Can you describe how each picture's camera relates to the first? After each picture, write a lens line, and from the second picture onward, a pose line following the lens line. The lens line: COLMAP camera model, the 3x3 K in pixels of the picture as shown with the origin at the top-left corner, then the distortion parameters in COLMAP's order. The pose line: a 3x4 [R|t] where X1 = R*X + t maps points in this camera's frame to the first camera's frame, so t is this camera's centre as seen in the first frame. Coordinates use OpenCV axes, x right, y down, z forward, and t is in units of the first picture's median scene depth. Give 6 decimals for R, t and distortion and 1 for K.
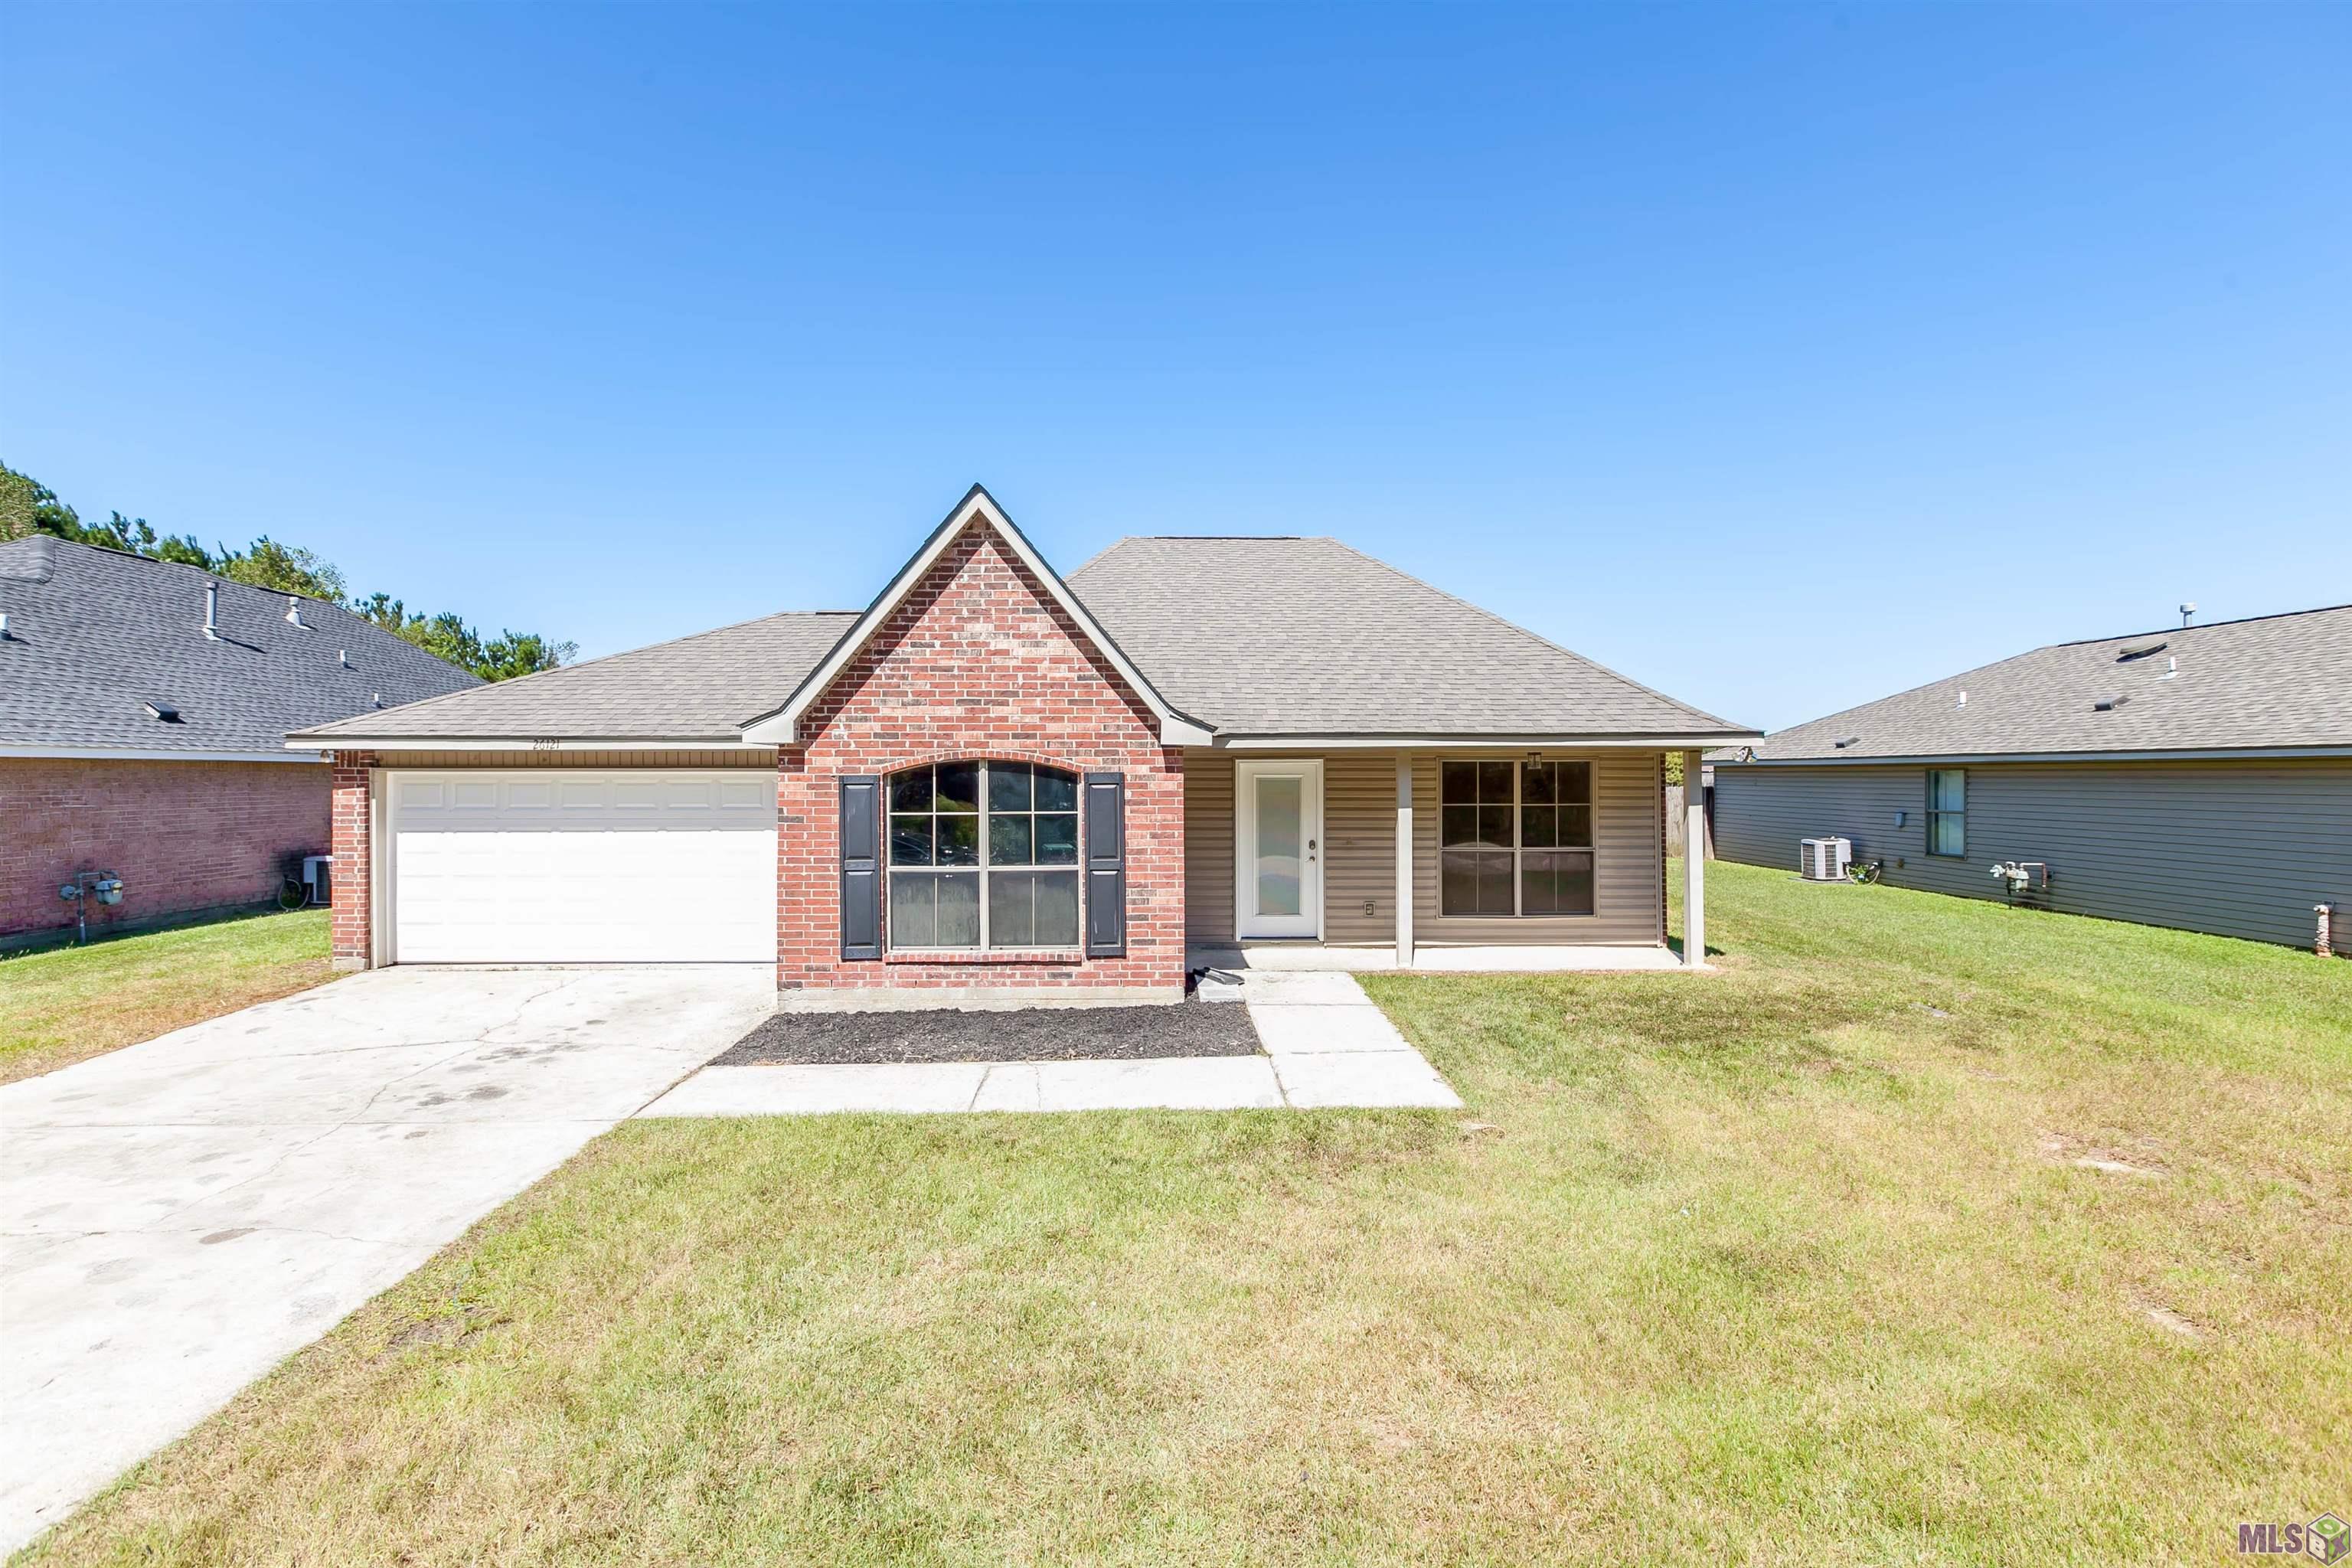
lens RADIAL K [[1047.9, 0, 1171.9], [0, 1047.9, 771.2], [0, 0, 1]] dist [0.008238, -0.004728]
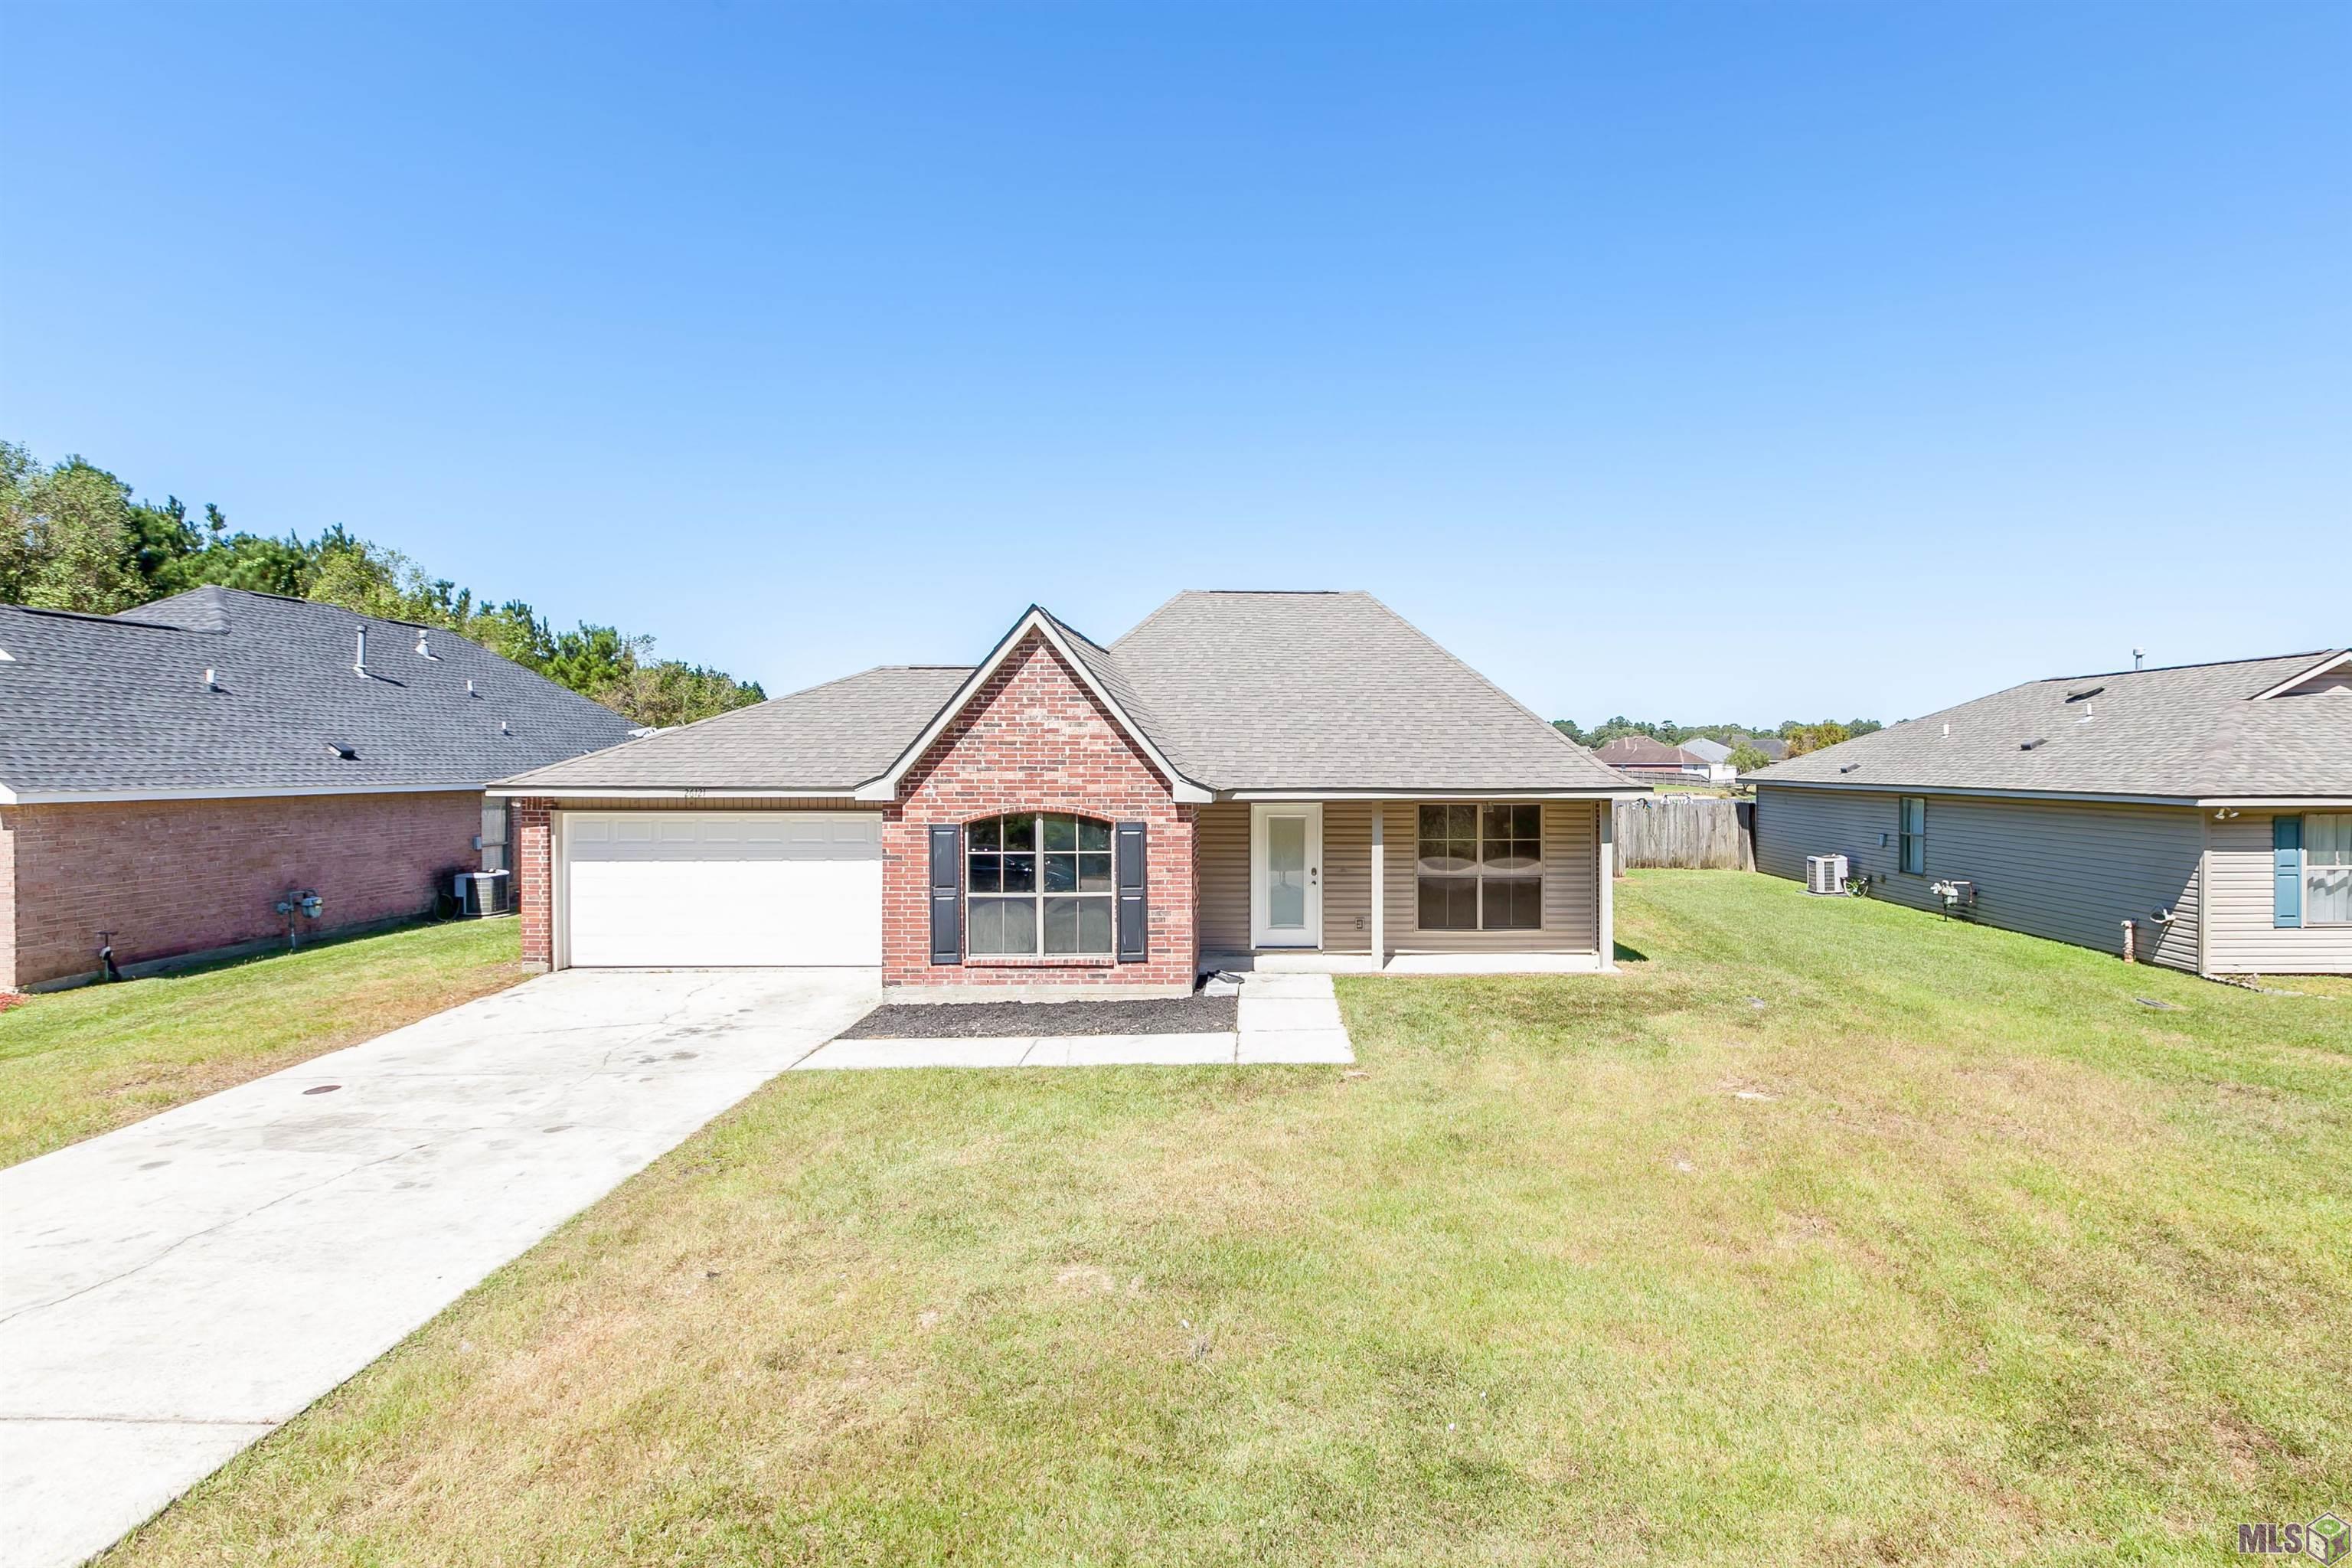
lens RADIAL K [[1156.2, 0, 1313.7], [0, 1156.2, 773.2], [0, 0, 1]] dist [0.002704, 0.000156]
pose [[0.999897, 0.002753, 0.014064, 0.143653], [-0.002926, 0.999921, 0.012230, -0.078545], [-0.014029, -0.012270, 0.999826, -0.453390]]
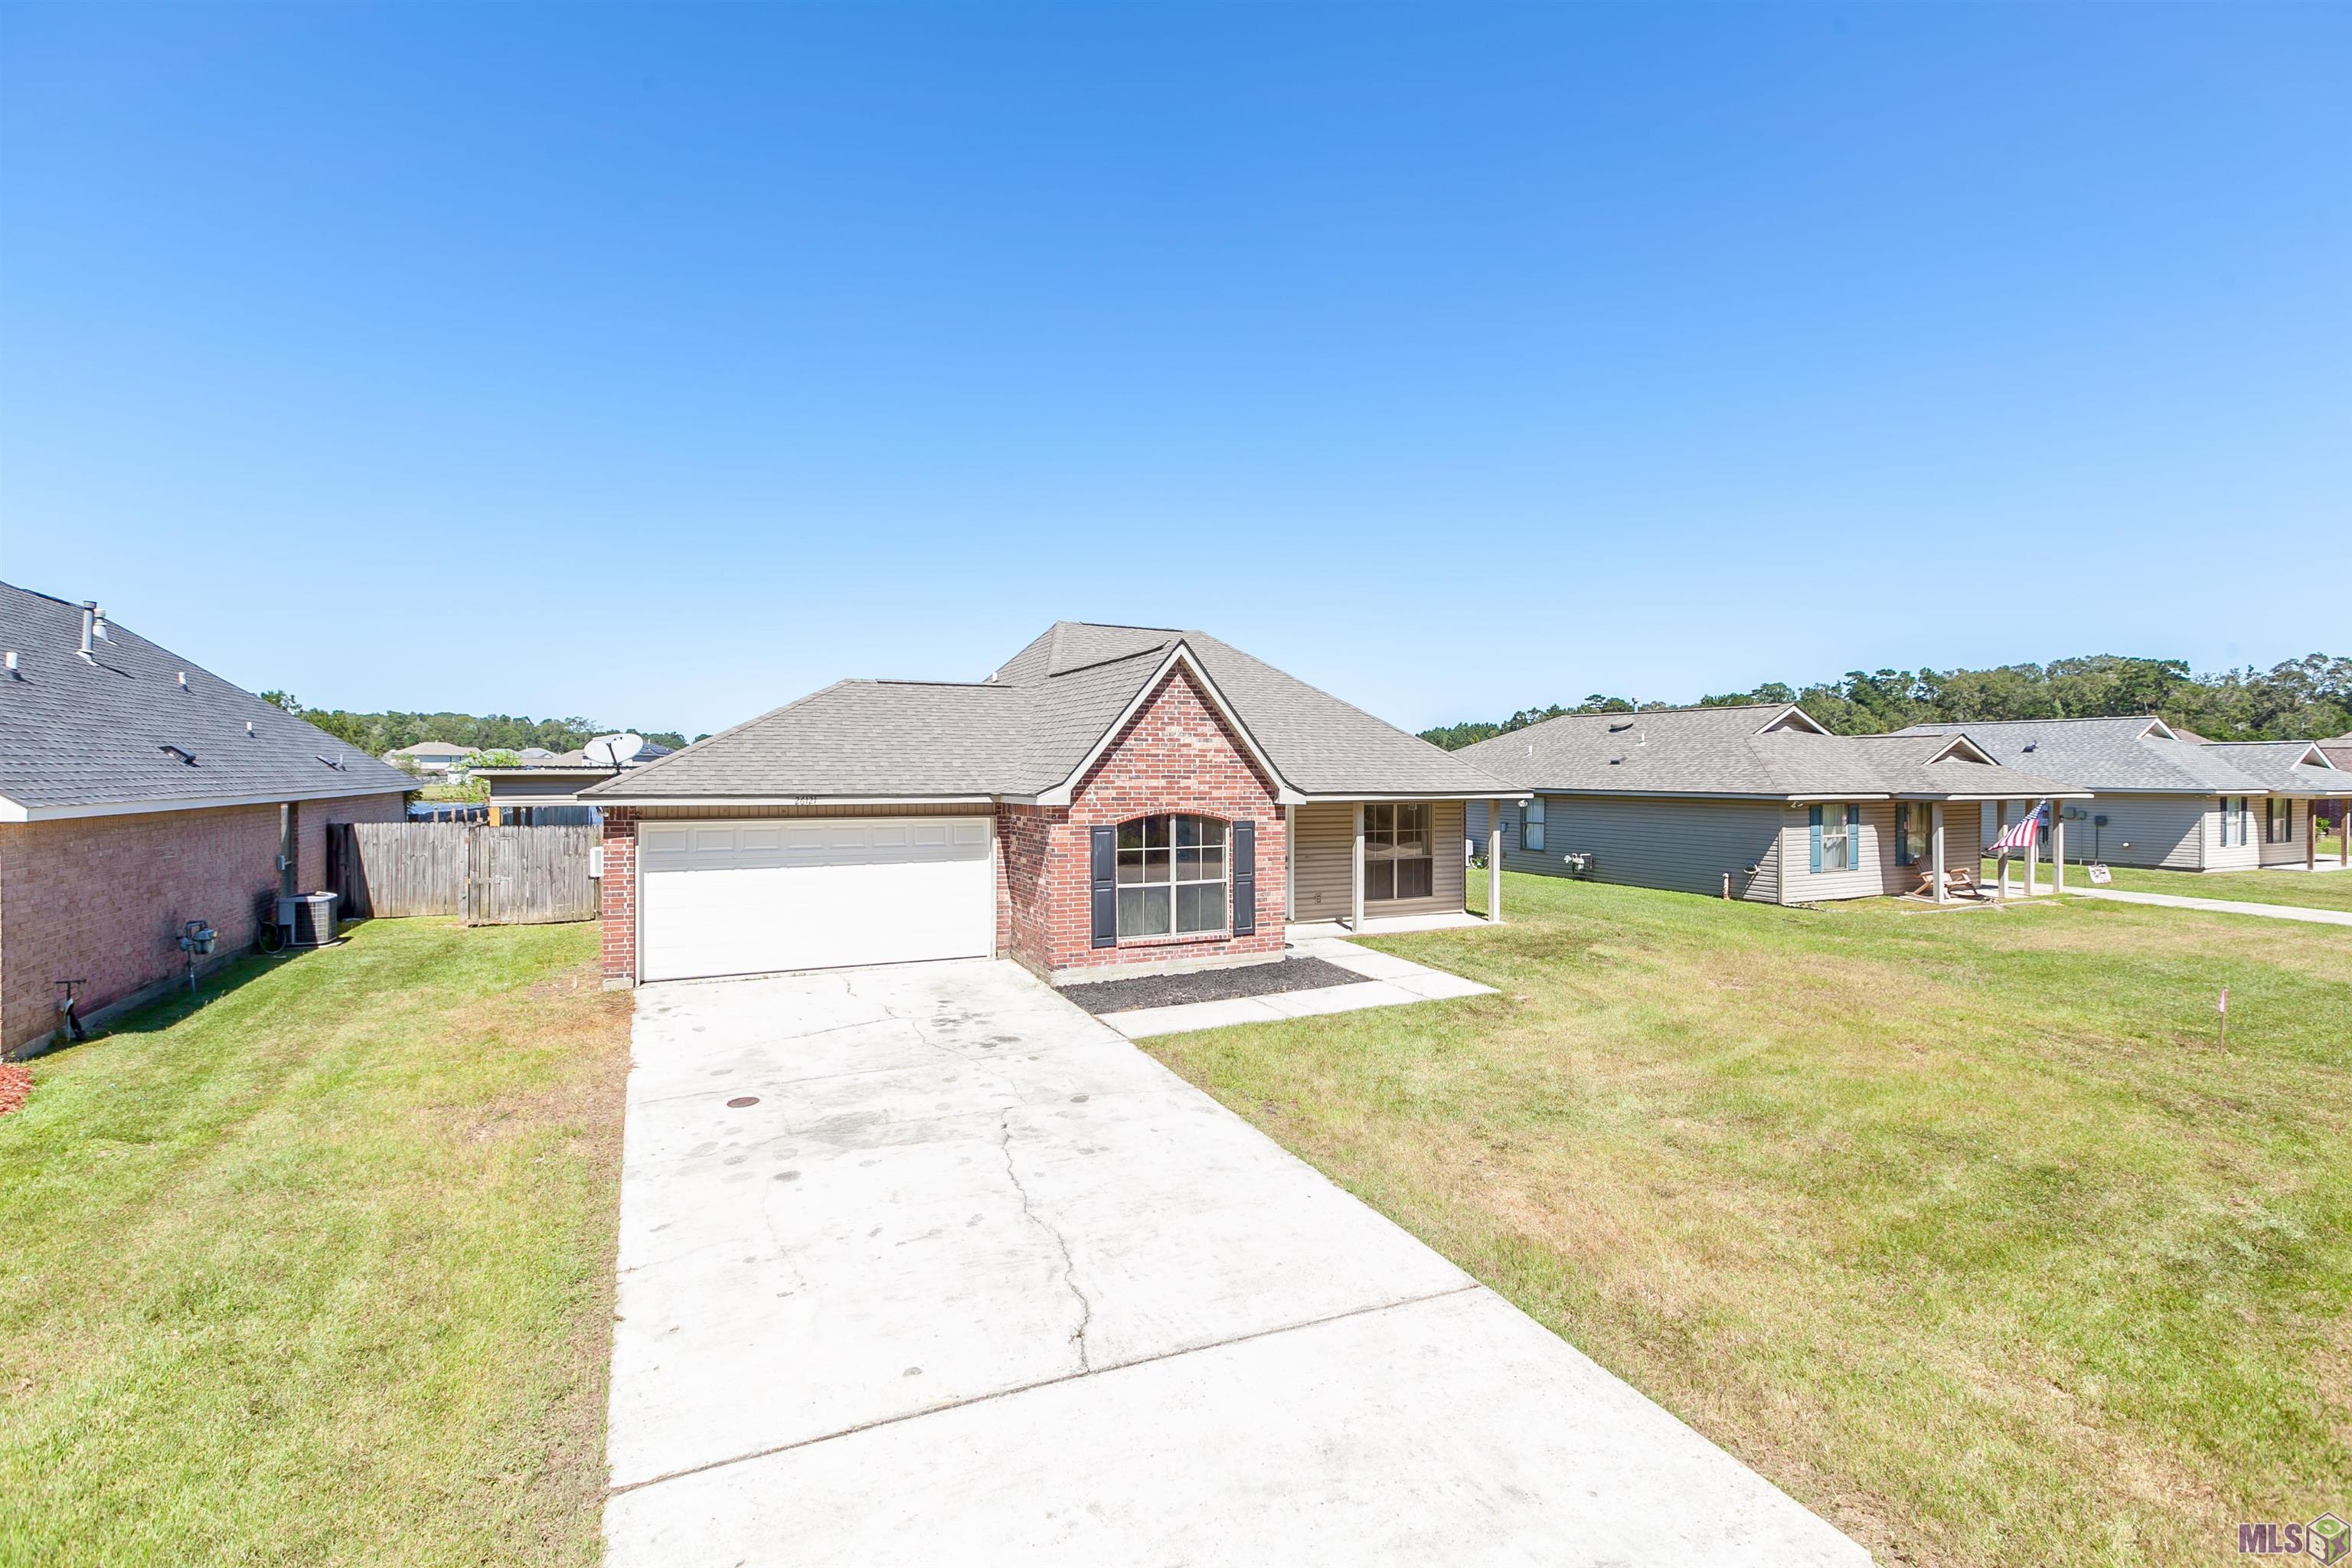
lens RADIAL K [[1027.5, 0, 1179.0], [0, 1027.5, 774.0], [0, 0, 1]] dist [0.001741, -0.000226]
pose [[0.905761, 0.004082, 0.423770, -0.823726], [-0.006493, 0.999970, 0.004247, -0.076614], [-0.423740, -0.006598, 0.905760, -0.387506]]
